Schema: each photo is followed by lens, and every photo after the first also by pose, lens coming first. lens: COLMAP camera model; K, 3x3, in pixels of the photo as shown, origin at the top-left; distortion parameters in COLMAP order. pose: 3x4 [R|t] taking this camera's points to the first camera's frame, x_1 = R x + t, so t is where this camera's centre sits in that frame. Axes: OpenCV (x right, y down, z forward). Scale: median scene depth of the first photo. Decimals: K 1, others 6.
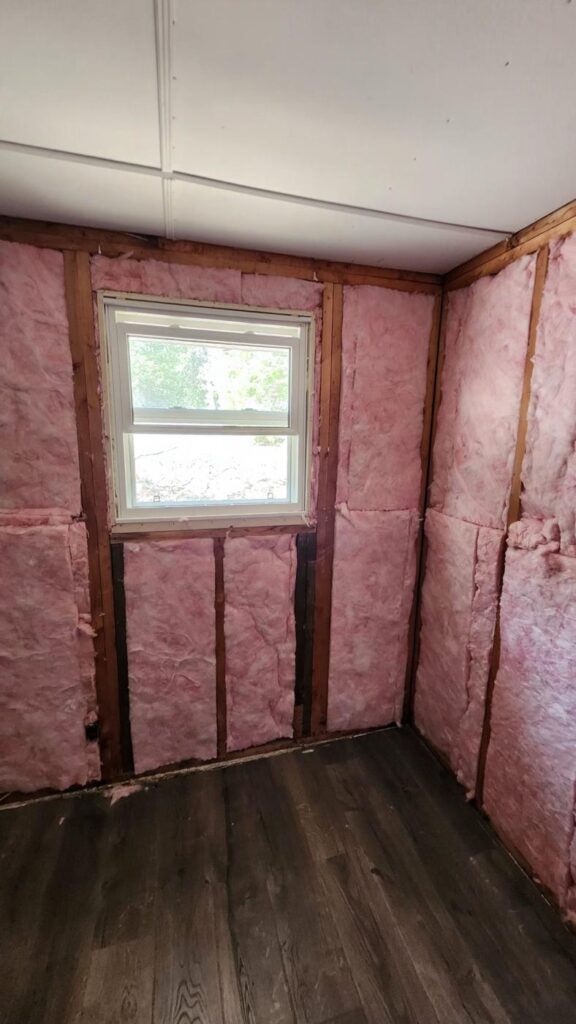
lens RADIAL K [[408.4, 0, 287.6], [0, 408.4, 510.4], [0, 0, 1]] dist [0.001408, -0.000080]
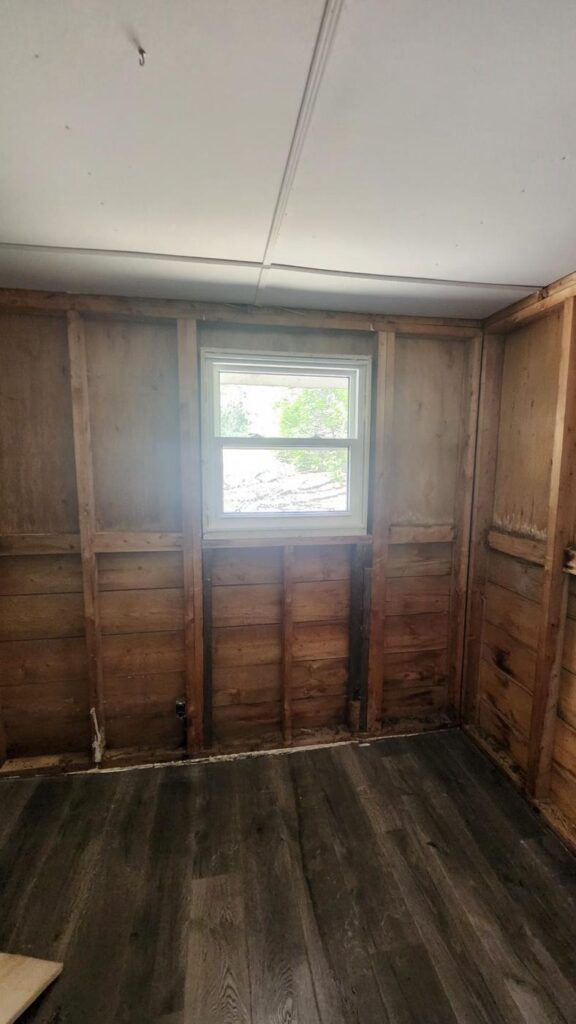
lens RADIAL K [[408.4, 0, 287.6], [0, 408.4, 511.7], [0, 0, 1]] dist [0.001408, -0.000080]
pose [[0.995045, 0.000743, -0.099427, -0.066113], [-0.007069, 0.997970, -0.063287, 0.052229], [0.099179, 0.063677, 0.993030, -0.205356]]
